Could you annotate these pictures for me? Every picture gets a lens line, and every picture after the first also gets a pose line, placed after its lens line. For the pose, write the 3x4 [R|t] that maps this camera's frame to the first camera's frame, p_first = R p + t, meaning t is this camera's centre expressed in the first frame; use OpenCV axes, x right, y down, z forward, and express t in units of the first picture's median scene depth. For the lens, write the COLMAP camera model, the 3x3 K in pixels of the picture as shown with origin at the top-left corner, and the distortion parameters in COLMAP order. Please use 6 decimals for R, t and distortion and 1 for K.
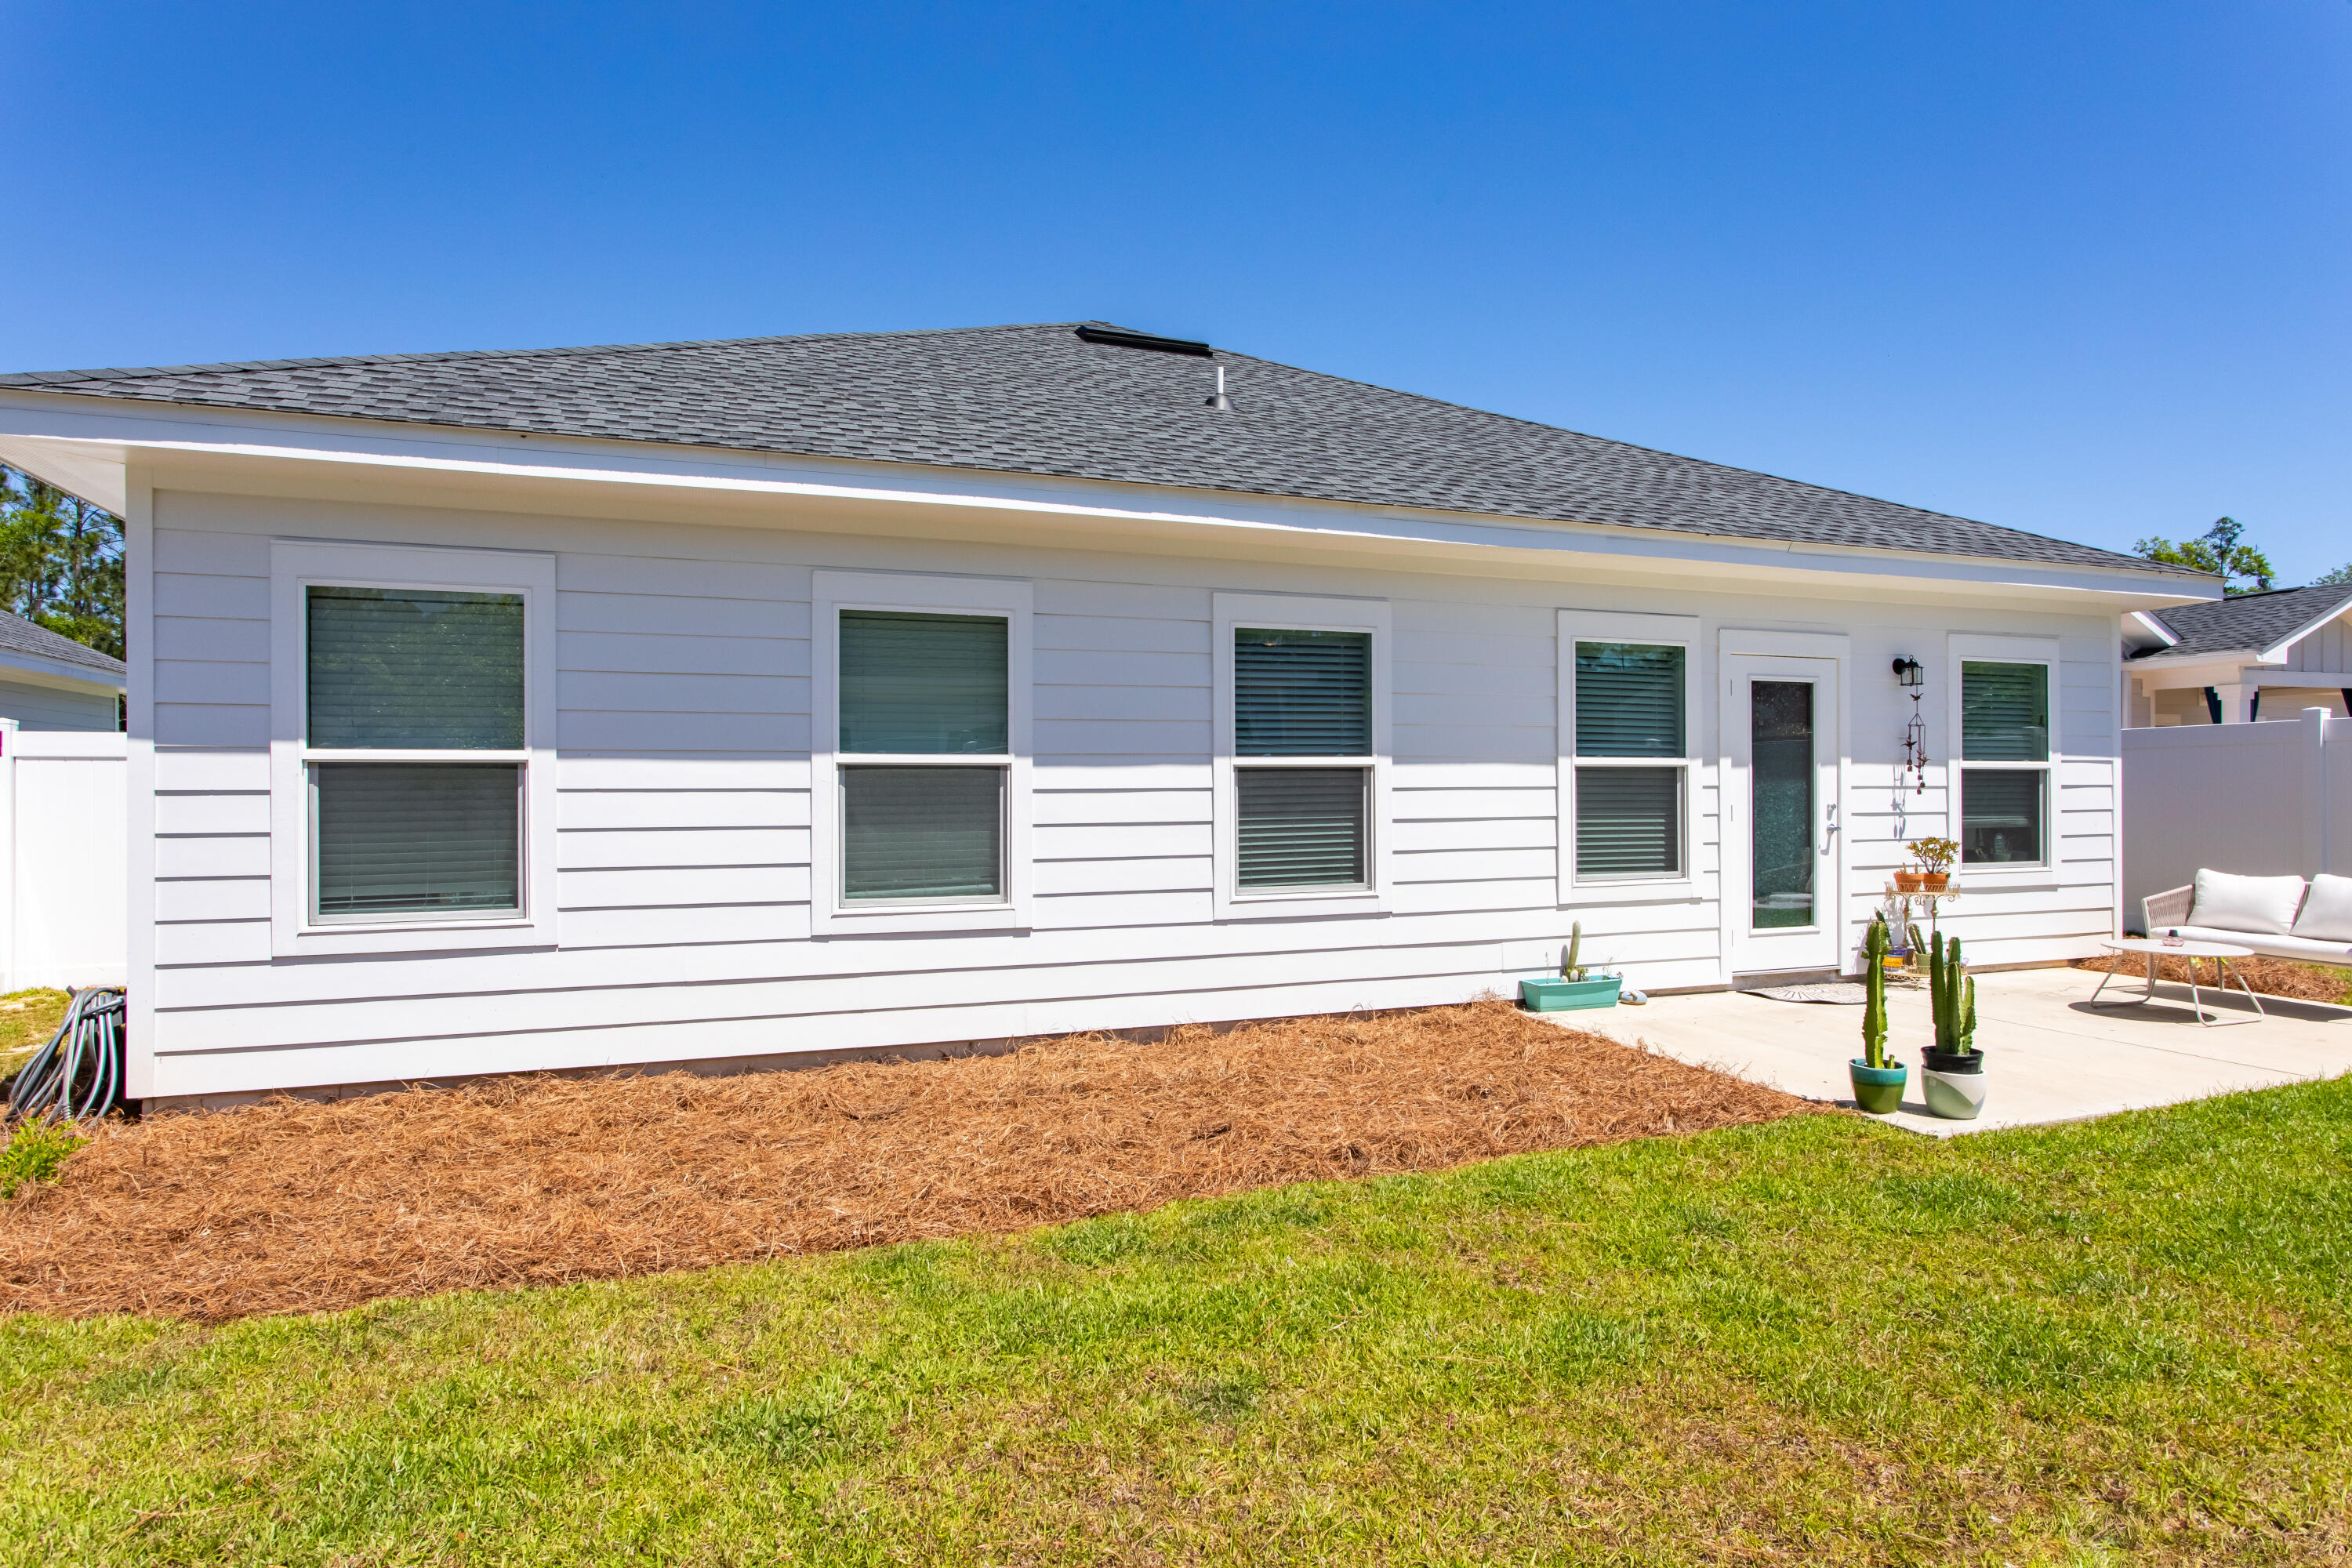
lens RADIAL K [[1345.1, 0, 1176.0], [0, 1345.1, 784.0], [0, 0, 1]] dist [-0.001077, -0.000120]
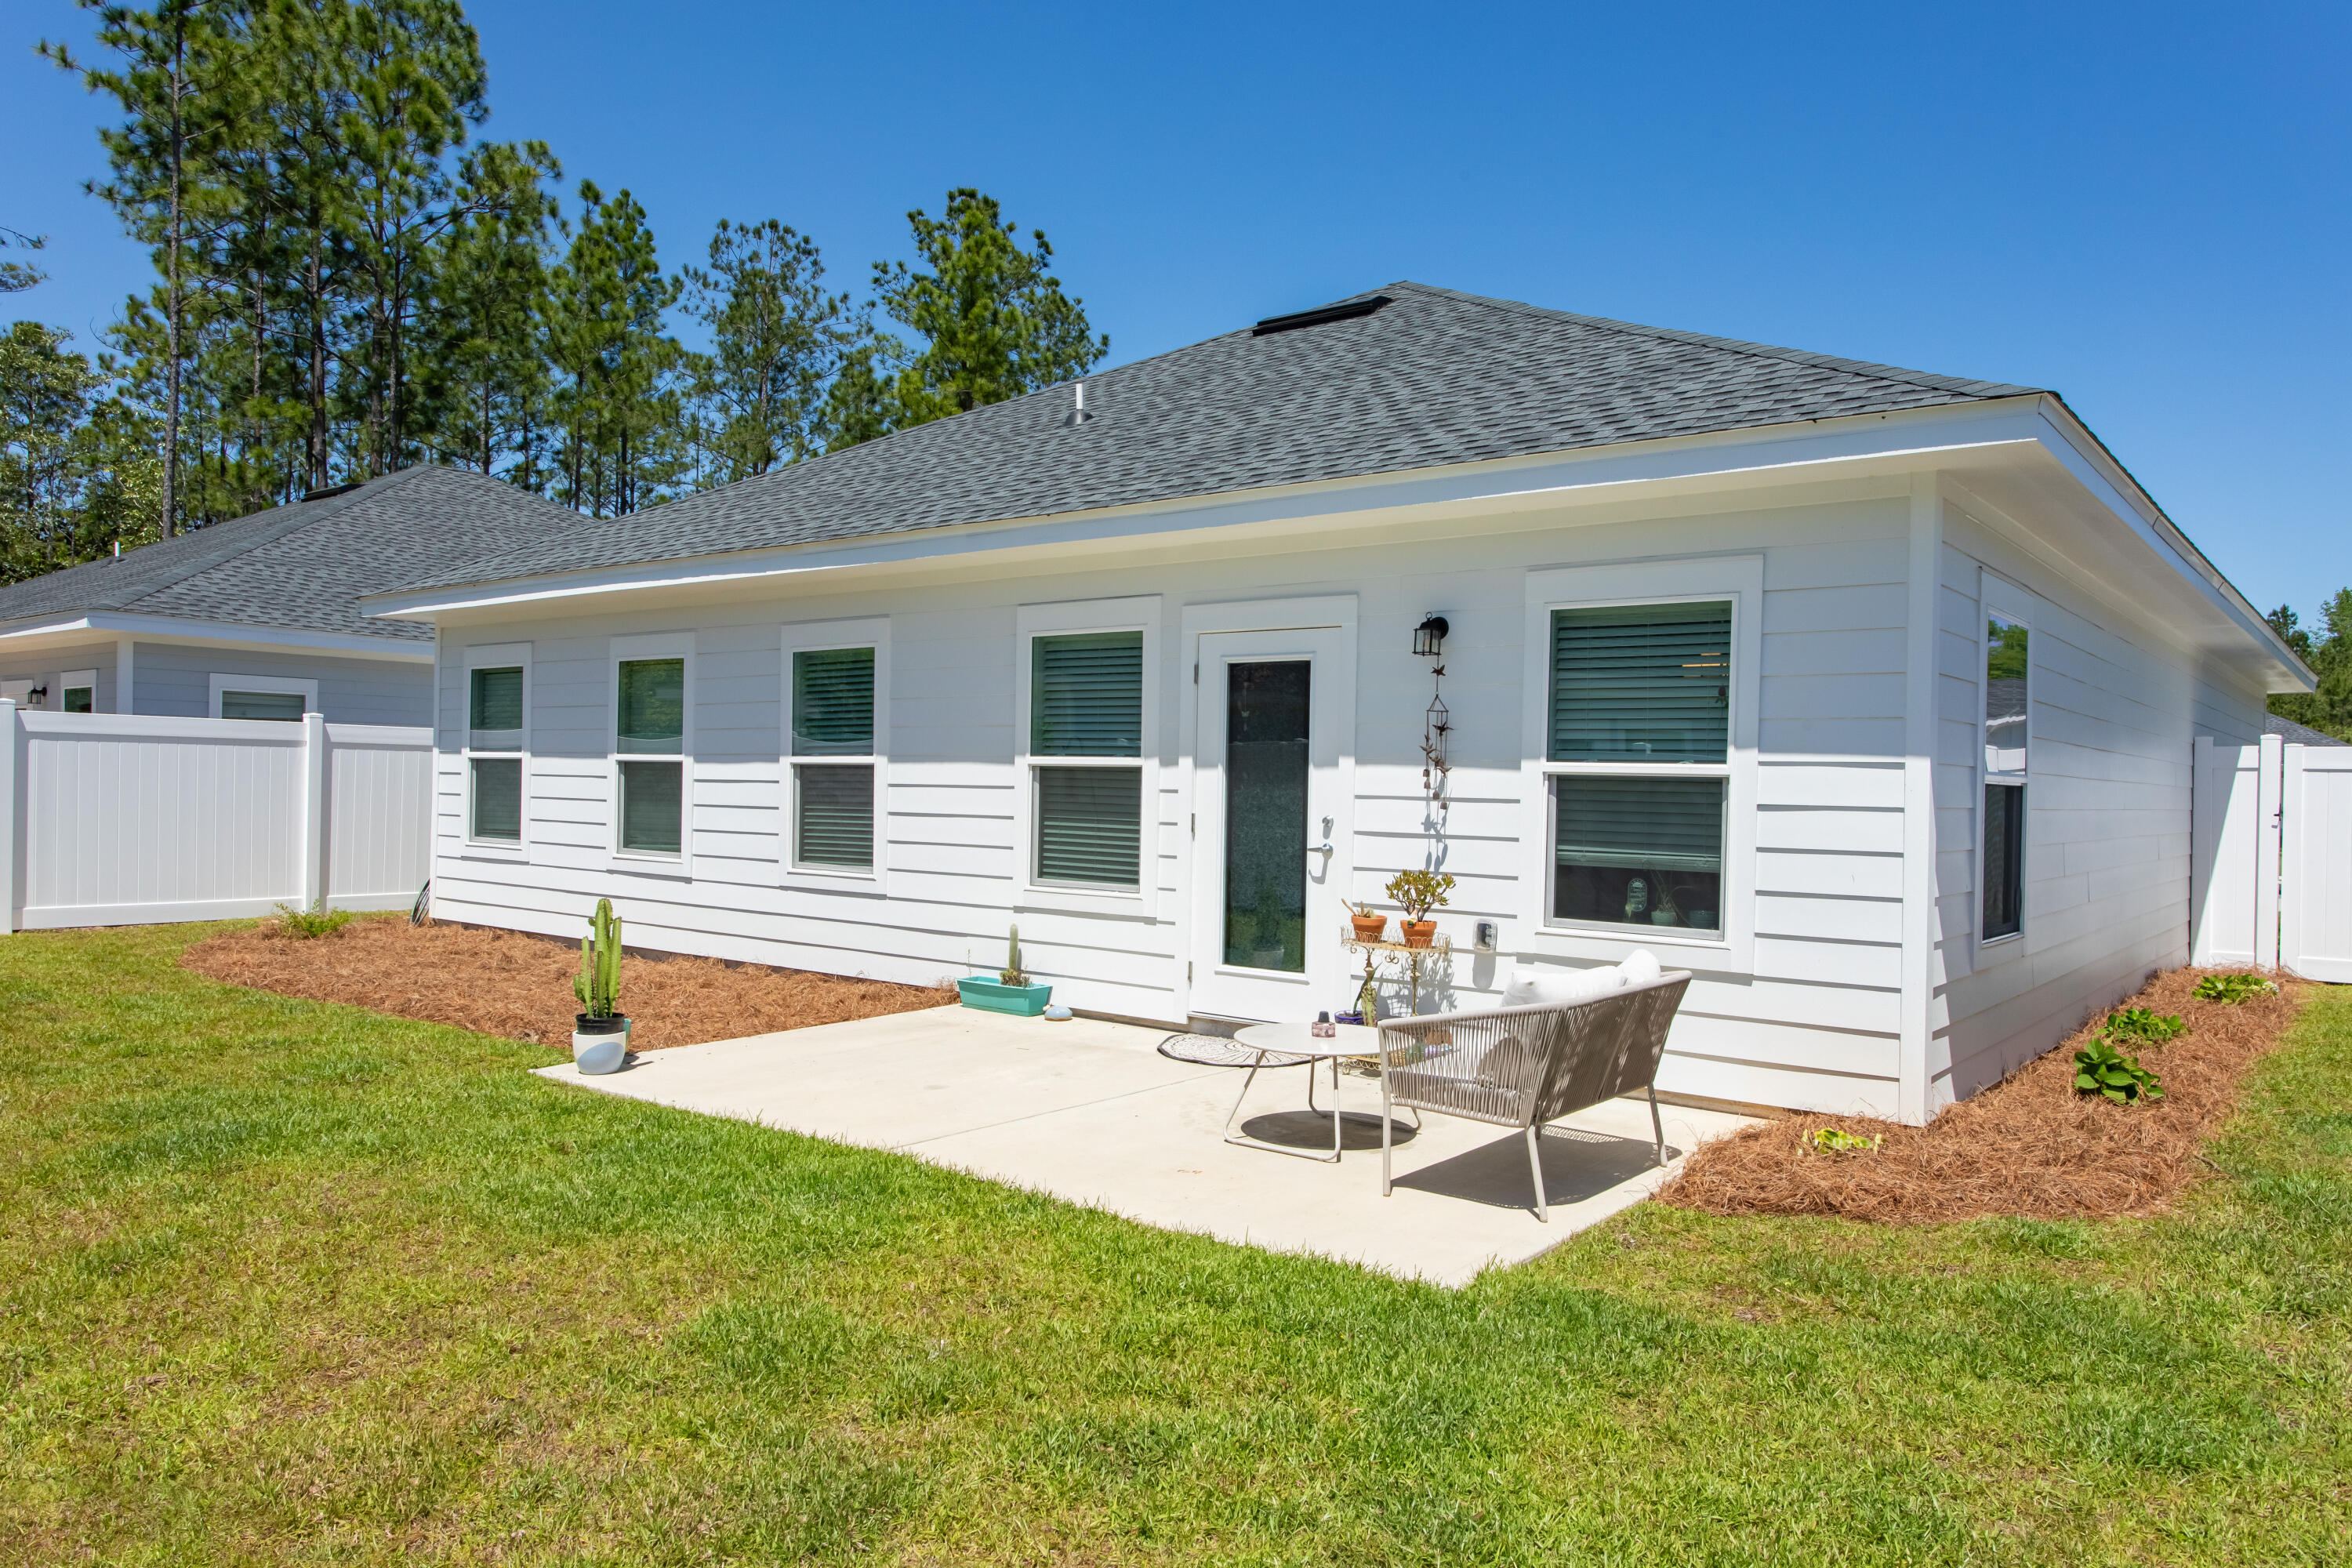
lens RADIAL K [[1596.2, 0, 1176.0], [0, 1596.2, 784.0], [0, 0, 1]] dist [-0.046352, 0.000018]
pose [[0.494958, 0.010911, -0.868848, 1.343769], [-0.024013, 0.999711, -0.001125, -0.001275], [0.868585, 0.021421, 0.495077, 0.520332]]
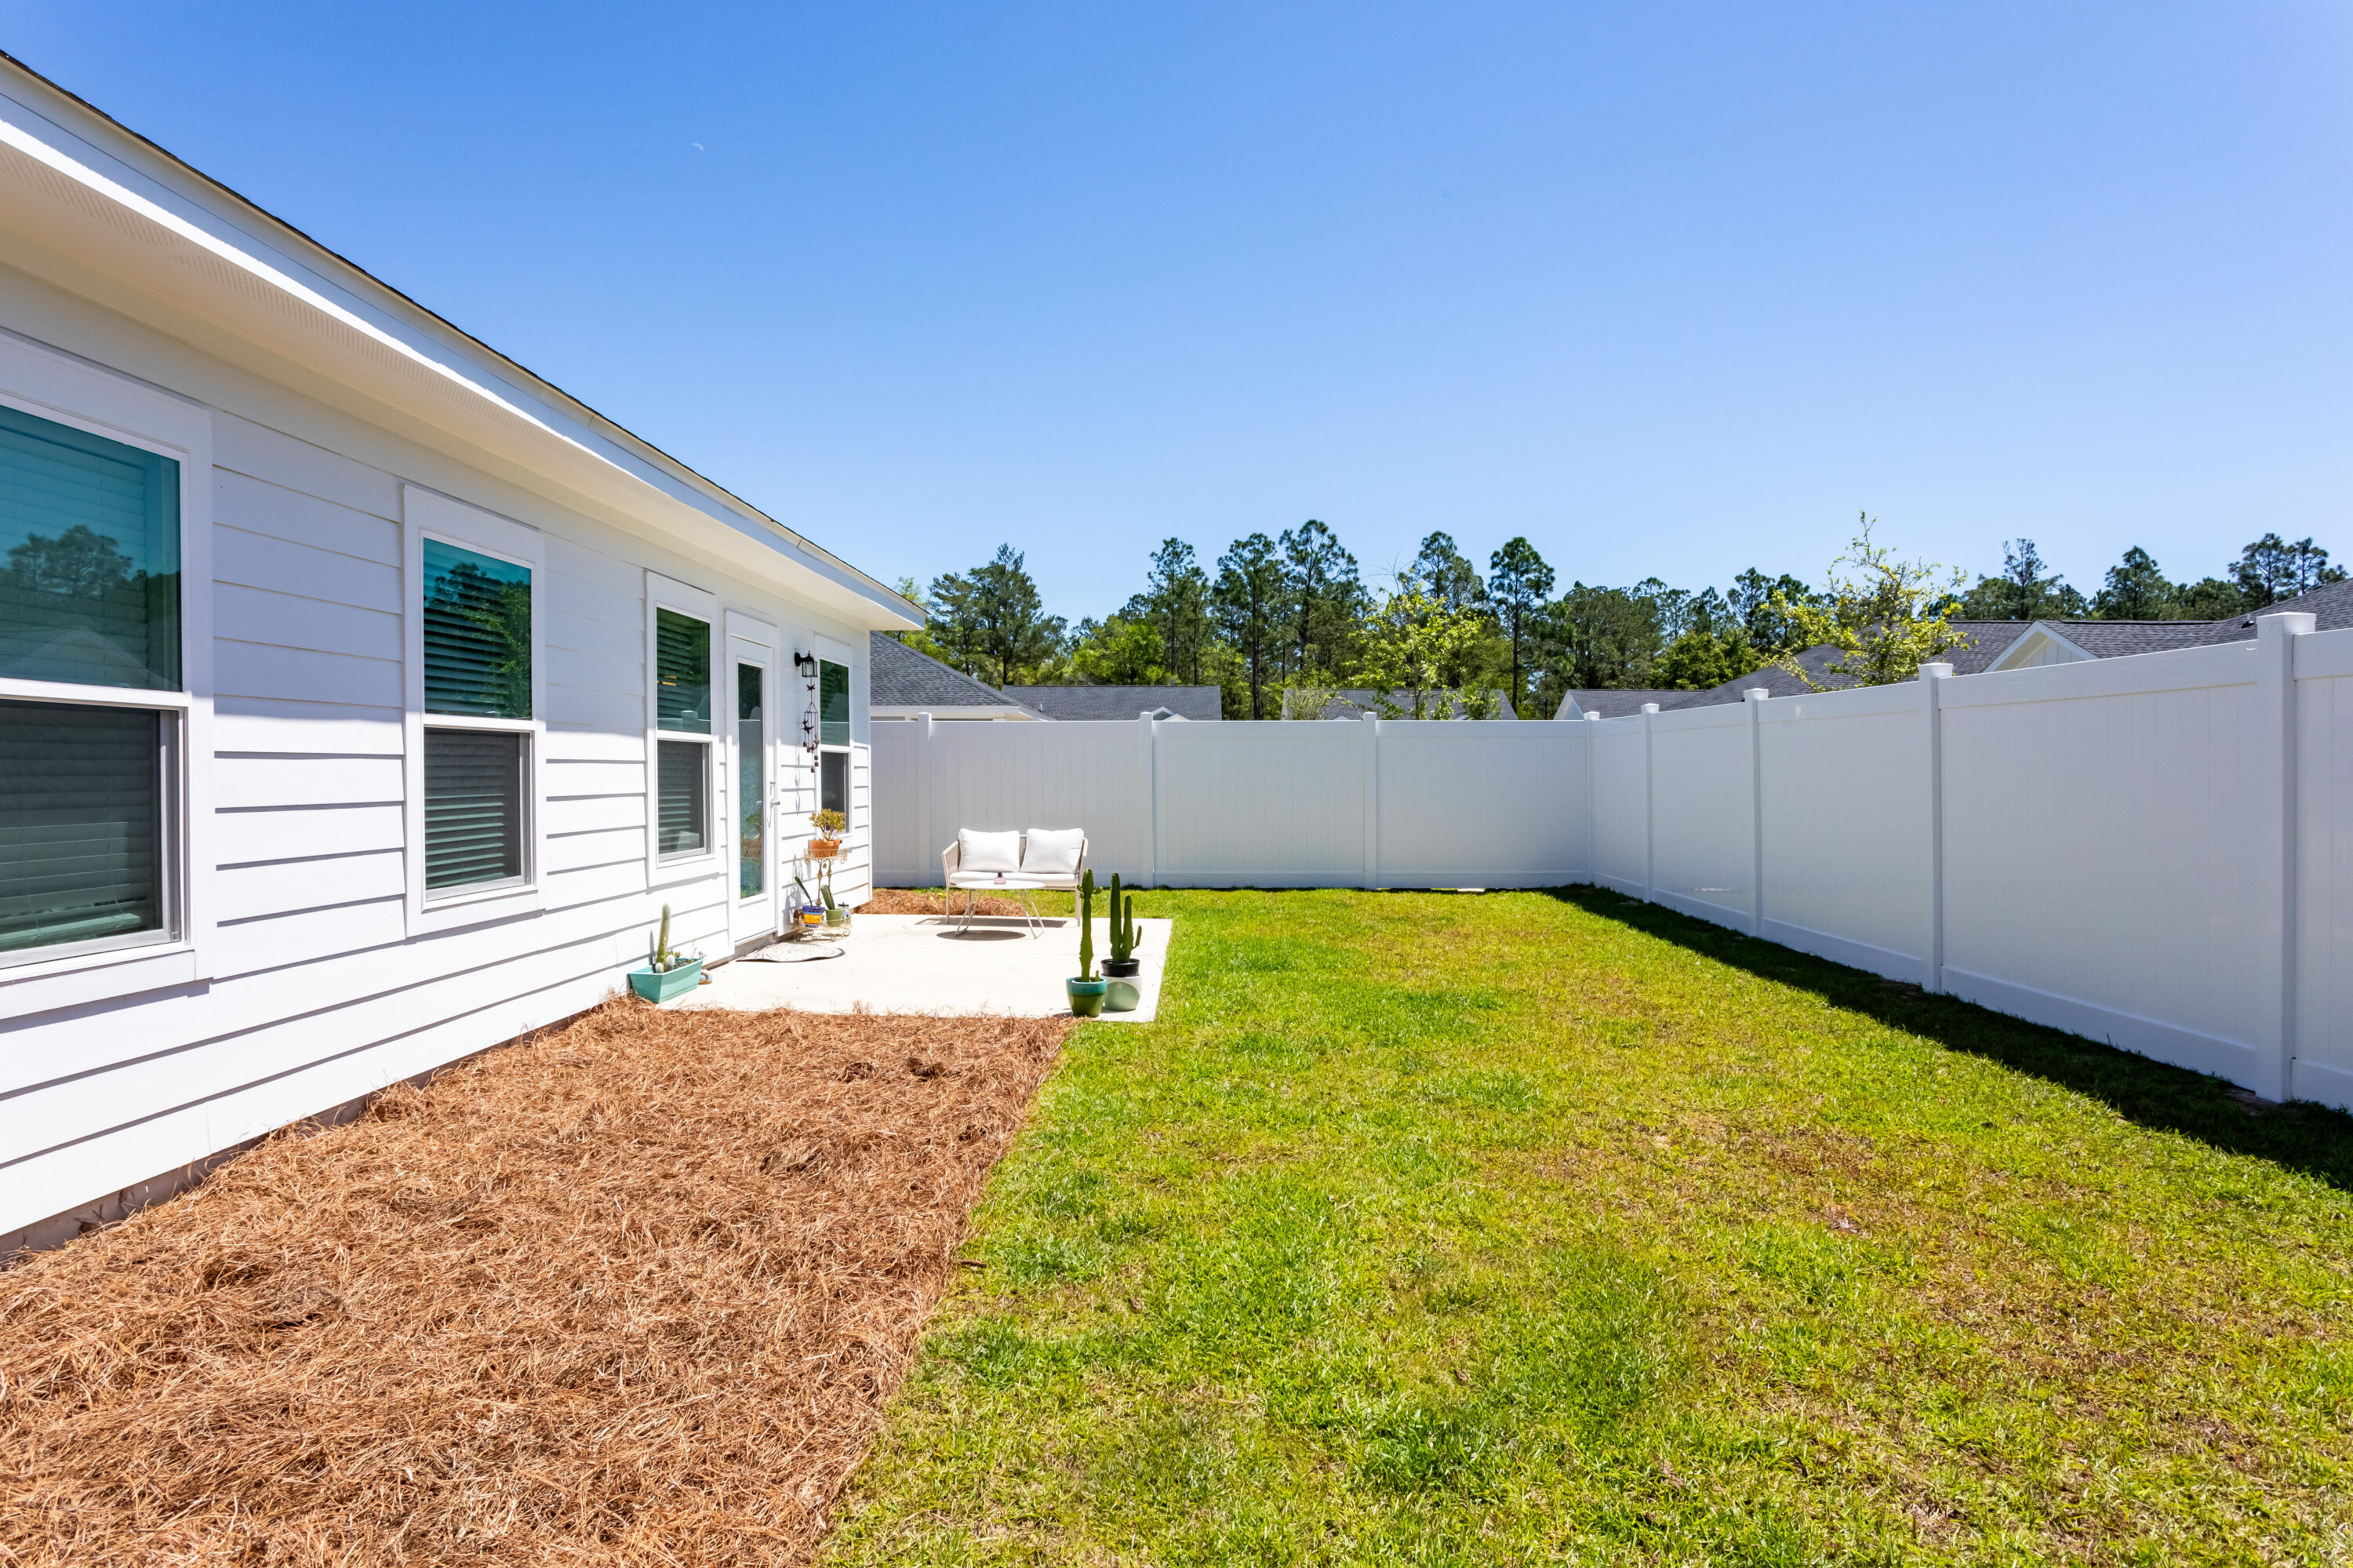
lens RADIAL K [[1346.1, 0, 1176.5], [0, 1346.1, 784.0], [0, 0, 1]] dist [0.062856, 0.000492]
pose [[0.380578, -0.000786, 0.924749, -0.444359], [-0.010226, 0.999935, 0.005058, 0.009256], [-0.924692, -0.011382, 0.380545, 0.299428]]
